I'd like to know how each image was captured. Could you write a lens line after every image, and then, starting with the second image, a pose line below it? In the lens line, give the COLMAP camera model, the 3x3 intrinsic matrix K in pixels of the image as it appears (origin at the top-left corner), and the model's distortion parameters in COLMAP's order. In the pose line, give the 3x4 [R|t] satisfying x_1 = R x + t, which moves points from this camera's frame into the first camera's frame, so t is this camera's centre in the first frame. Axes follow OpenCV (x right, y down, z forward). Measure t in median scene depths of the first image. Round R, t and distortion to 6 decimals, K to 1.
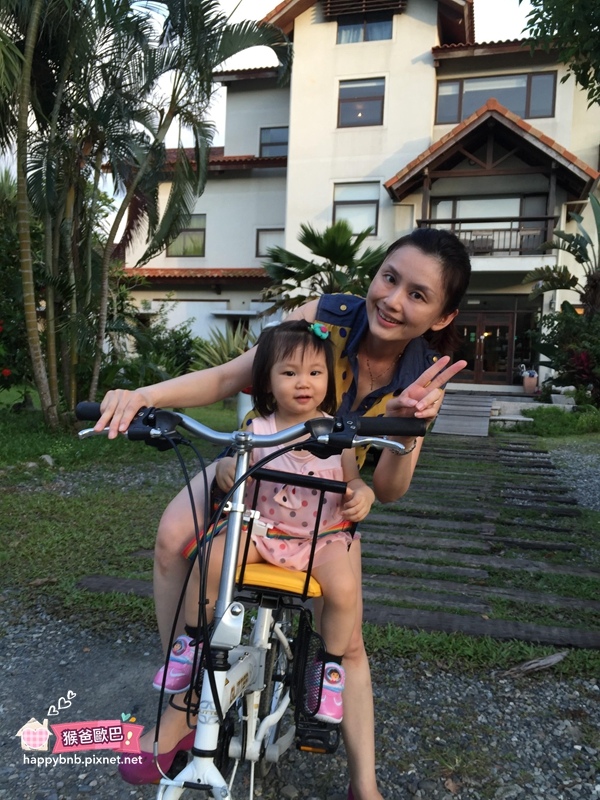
lens RADIAL K [[682.3, 0, 300.0], [0, 682.3, 400.0], [0, 0, 1]] dist [0.089287, -0.128735]
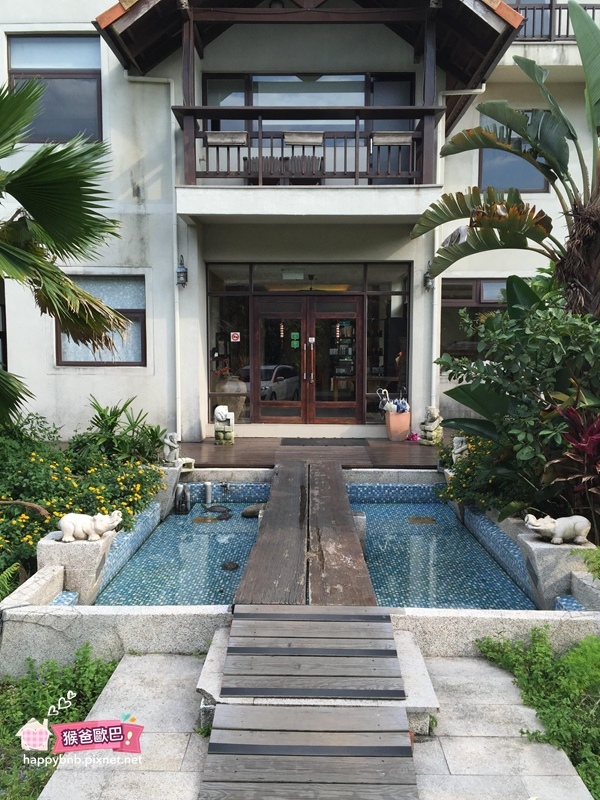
lens RADIAL K [[682.3, 0, 300.0], [0, 682.3, 400.0], [0, 0, 1]] dist [0.089287, -0.128735]
pose [[0.964104, -0.058177, 0.259073, 0.116903], [0.046133, 0.997564, 0.052333, -0.075906], [-0.261486, -0.038502, 0.964439, 0.493872]]
